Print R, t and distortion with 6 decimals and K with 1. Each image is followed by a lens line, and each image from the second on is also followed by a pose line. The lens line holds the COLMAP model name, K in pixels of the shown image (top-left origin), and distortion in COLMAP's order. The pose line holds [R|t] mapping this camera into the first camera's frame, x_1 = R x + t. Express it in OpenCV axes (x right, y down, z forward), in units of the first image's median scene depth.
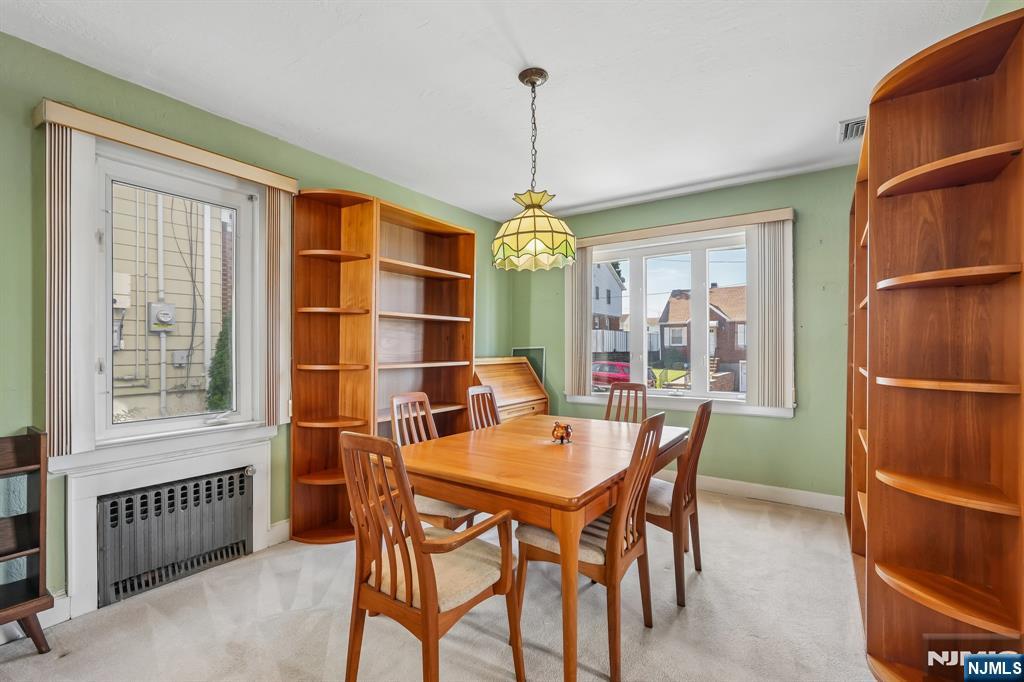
lens RADIAL K [[454.6, 0, 505.8], [0, 454.6, 346.7], [0, 0, 1]] dist [-0.011126, 0.003290]
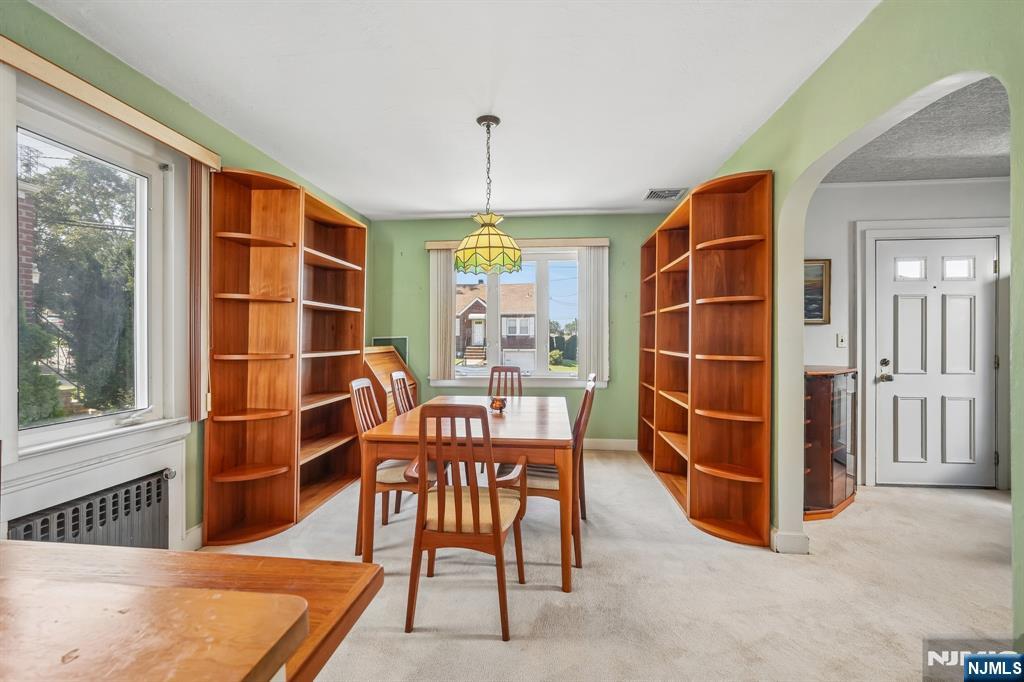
lens RADIAL K [[454.6, 0, 506.5], [0, 454.6, 337.2], [0, 0, 1]] dist [-0.011126, 0.003290]
pose [[0.874884, 0.002597, 0.484326, -0.377931], [-0.003354, 0.999994, 0.000697, 0.001090], [-0.484321, -0.002234, 0.874888, -0.092884]]
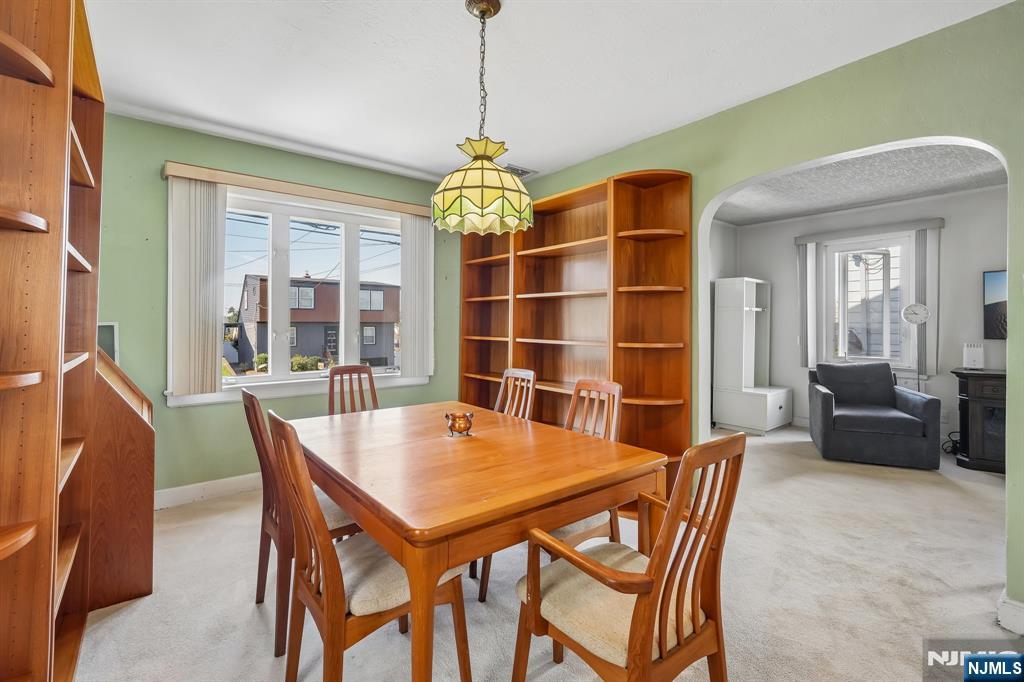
lens RADIAL K [[454.6, 0, 506.0], [0, 454.6, 323.8], [0, 0, 1]] dist [-0.011126, 0.003290]
pose [[0.296969, 0.002001, 0.954885, -0.547450], [-0.005089, 0.999987, -0.000513, -0.000735], [-0.954874, -0.004707, 0.296975, 0.531222]]
